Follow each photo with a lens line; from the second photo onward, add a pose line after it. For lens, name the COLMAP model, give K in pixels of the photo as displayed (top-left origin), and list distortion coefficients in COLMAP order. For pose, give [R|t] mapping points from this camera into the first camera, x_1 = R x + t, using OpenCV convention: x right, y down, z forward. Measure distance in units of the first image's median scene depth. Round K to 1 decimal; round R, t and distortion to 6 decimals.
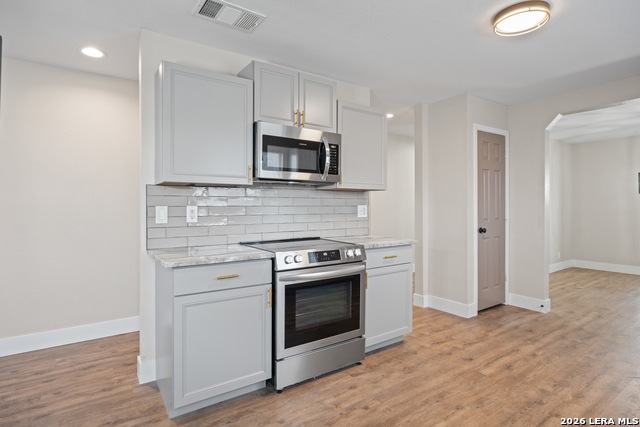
lens RADIAL K [[337.9, 0, 315.4], [0, 337.9, 208.3], [0, 0, 1]] dist [-0.016280, 0.000438]
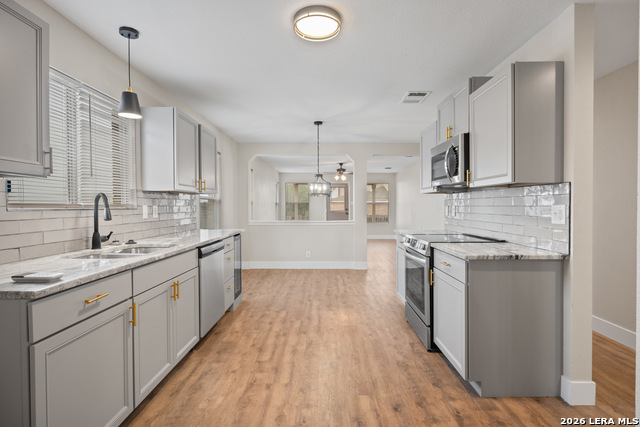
lens RADIAL K [[323.1, 0, 315.2], [0, 323.1, 212.3], [0, 0, 1]] dist [0.002990, 0.000659]
pose [[-0.594536, 0.022696, -0.803748, 1.130138], [0.002867, 0.999655, 0.026108, -0.015615], [0.804064, 0.013217, -0.594396, 1.261337]]
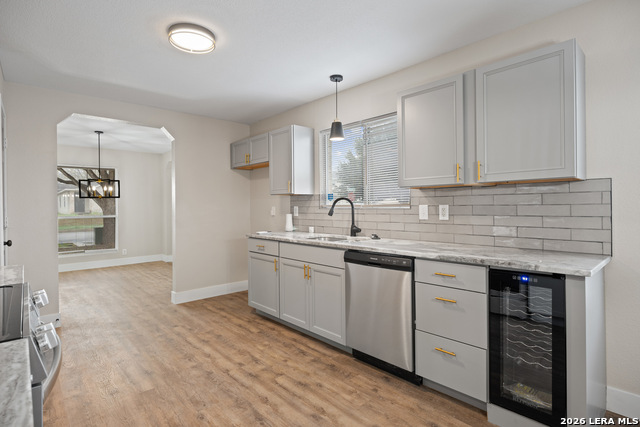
lens RADIAL K [[321.1, 0, 320.0], [0, 321.1, 213.5], [0, 0, 1]] dist [-0.002754, -0.000033]
pose [[-0.145939, -0.014848, 0.989182, -0.402968], [0.013416, 0.999766, 0.016986, -0.006773], [-0.989203, 0.015750, -0.145706, 0.584559]]
